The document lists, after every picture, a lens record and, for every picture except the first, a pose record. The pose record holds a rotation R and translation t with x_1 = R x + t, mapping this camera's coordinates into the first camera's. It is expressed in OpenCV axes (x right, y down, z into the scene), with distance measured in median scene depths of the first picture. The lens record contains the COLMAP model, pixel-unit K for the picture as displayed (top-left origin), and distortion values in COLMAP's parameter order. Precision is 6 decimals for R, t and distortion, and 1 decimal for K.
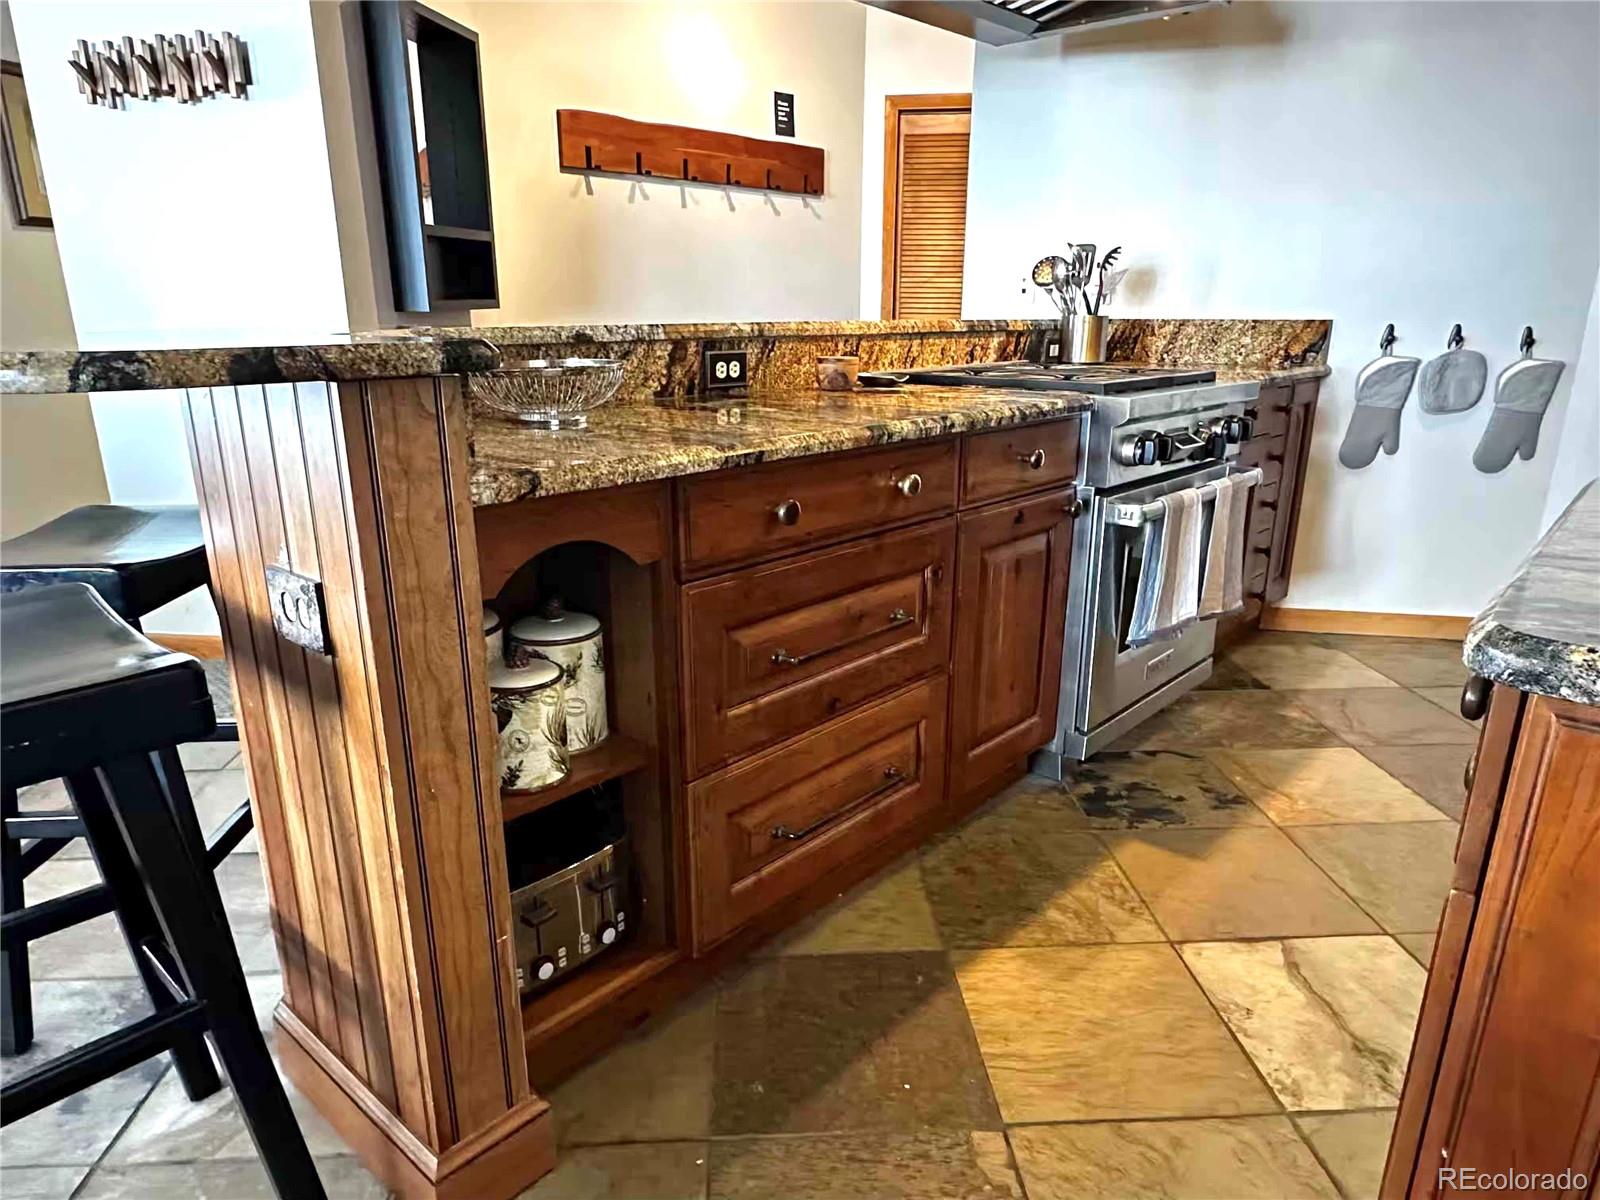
lens RADIAL K [[1010.9, 0, 789.4], [0, 1010.9, 610.5], [0, 0, 1]] dist [0.001559, -0.003710]
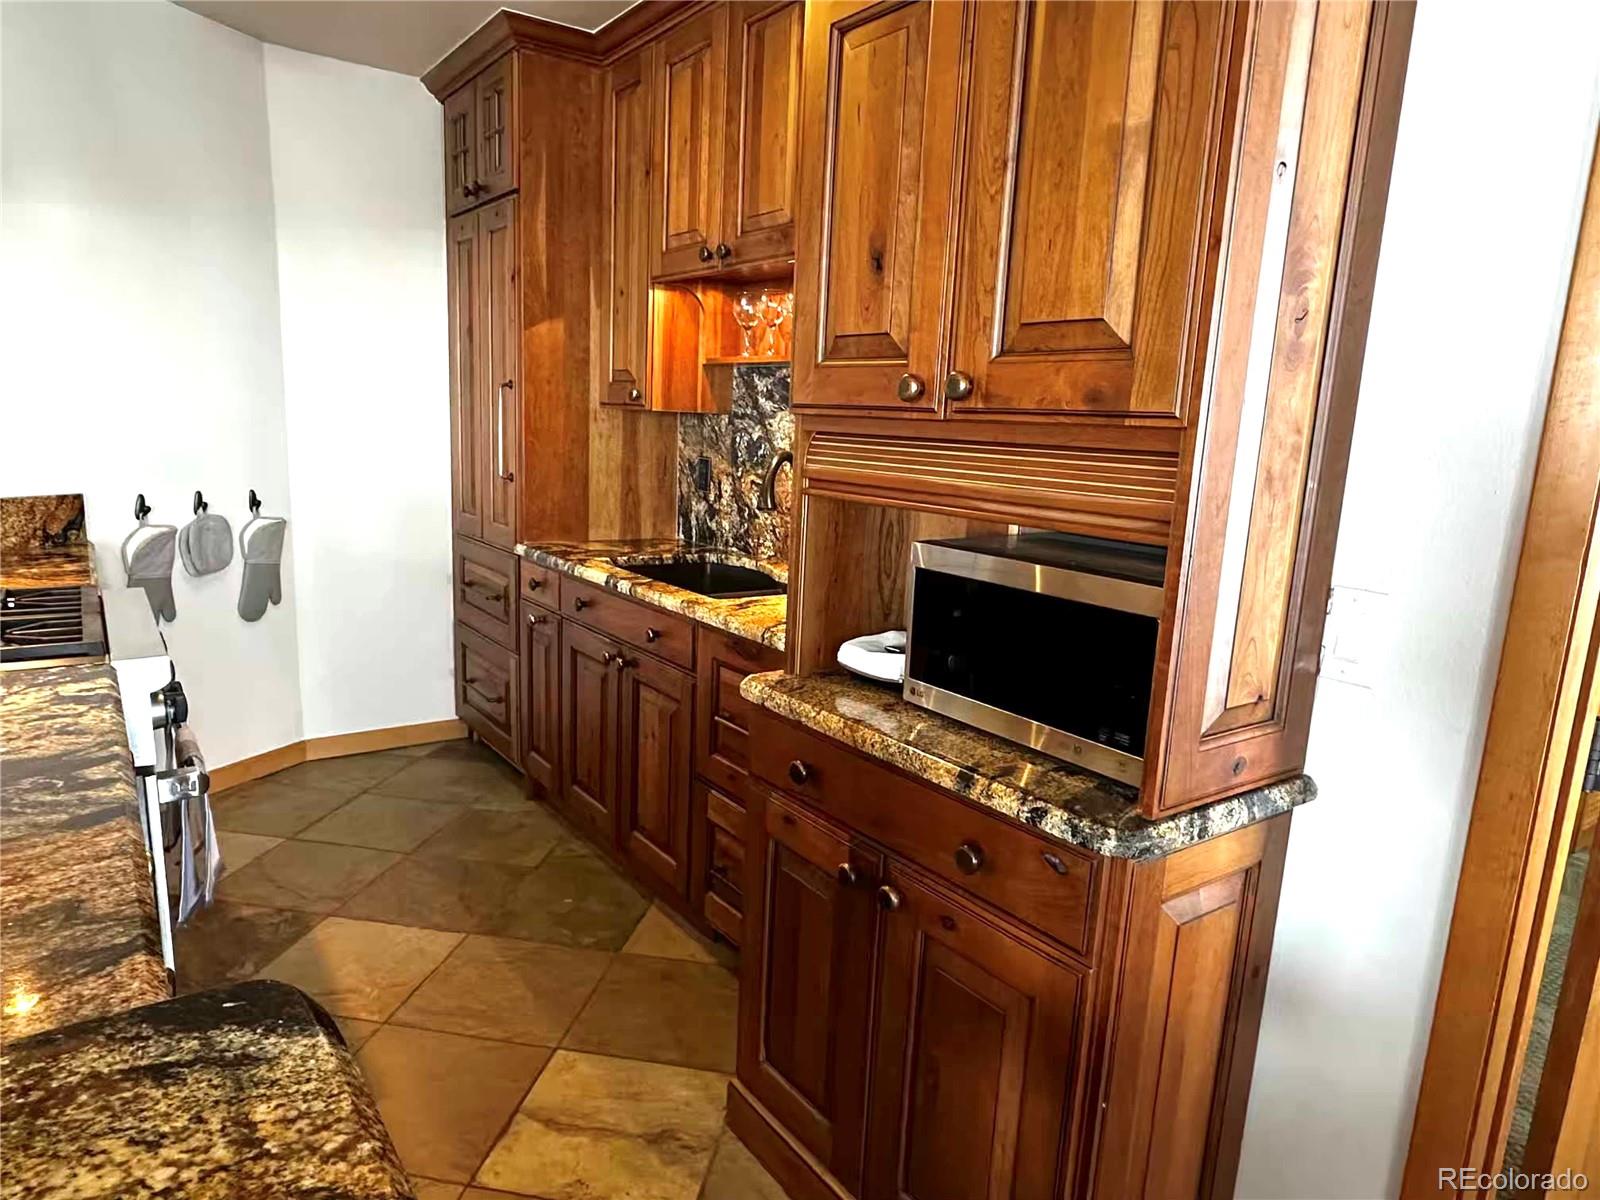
lens RADIAL K [[1010.9, 0, 792.2], [0, 1010.9, 609.7], [0, 0, 1]] dist [0.001559, -0.003710]
pose [[0.220011, -0.172150, 0.960187, -0.222979], [0.239407, 0.963731, 0.117929, -0.140489], [-0.945663, 0.203930, 0.253245, 0.179182]]
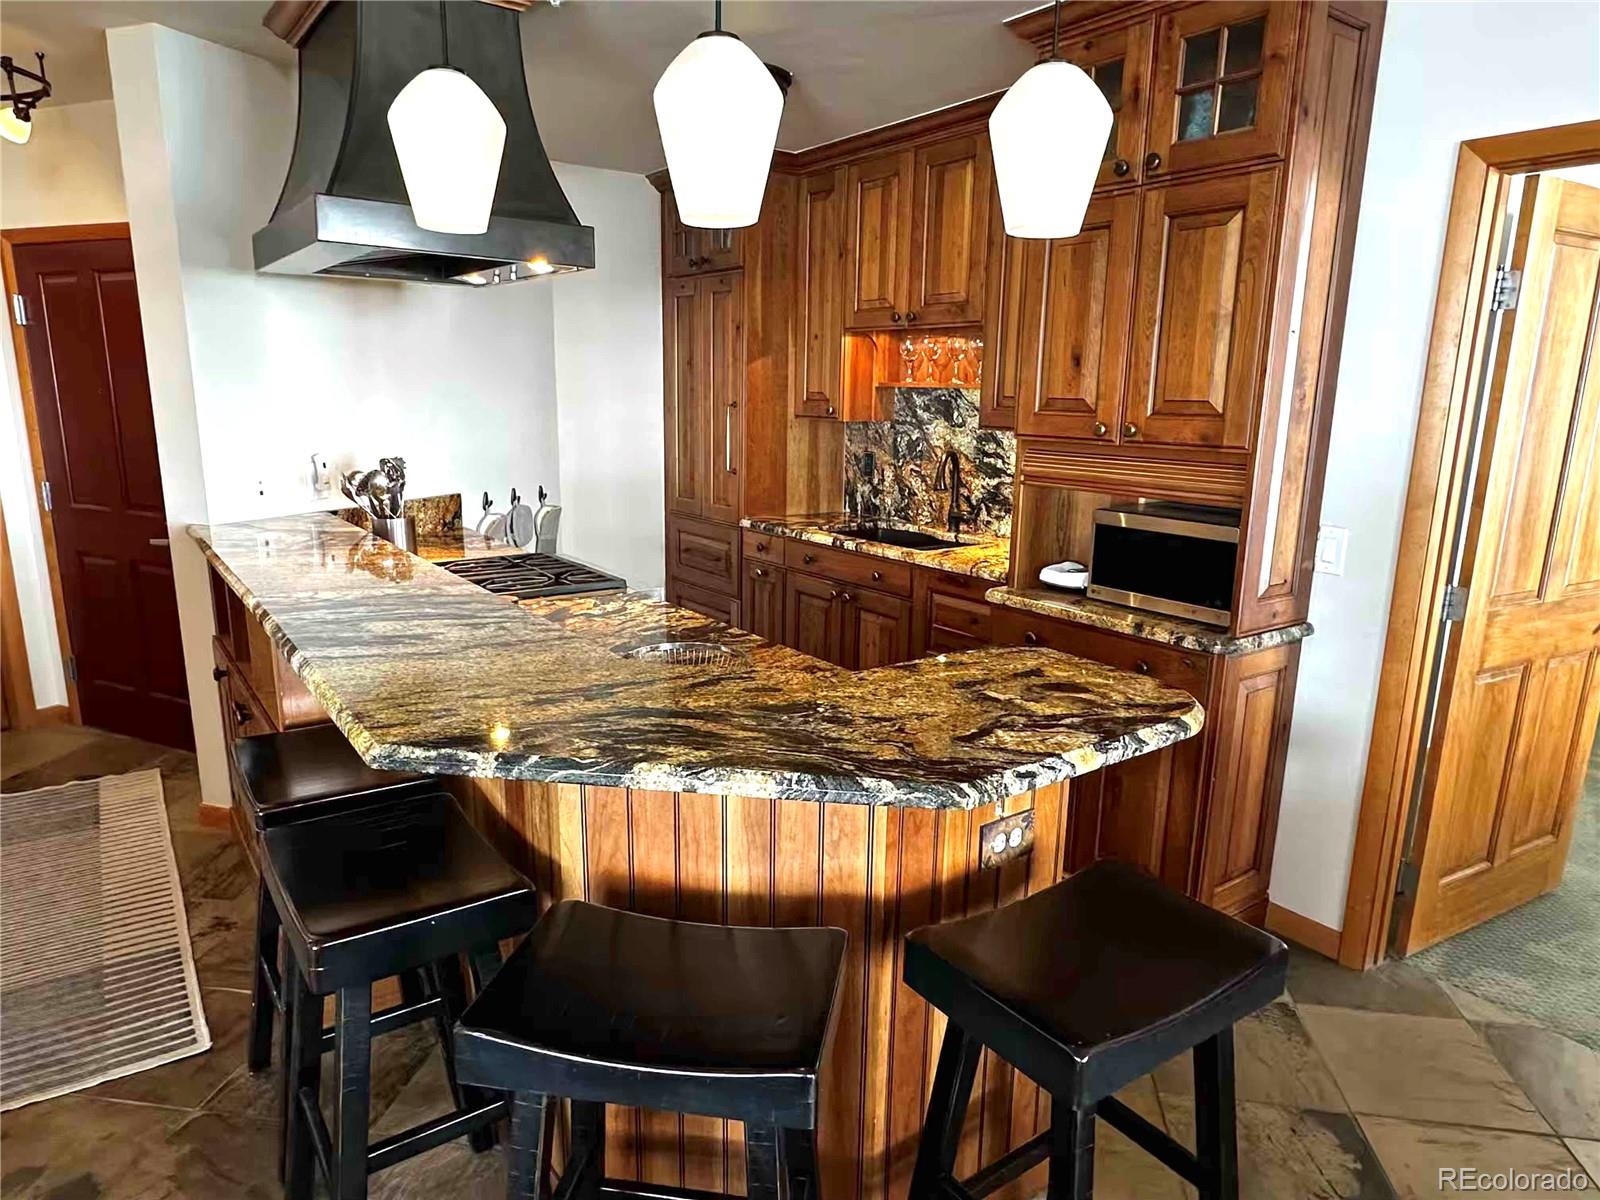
lens RADIAL K [[1010.9, 0, 799.4], [0, 1010.9, 609.6], [0, 0, 1]] dist [0.001559, -0.003710]
pose [[0.211233, -0.206817, 0.955305, -0.668783], [0.268305, 0.952084, 0.146794, -0.218231], [-0.939890, 0.225305, 0.256602, 0.276434]]
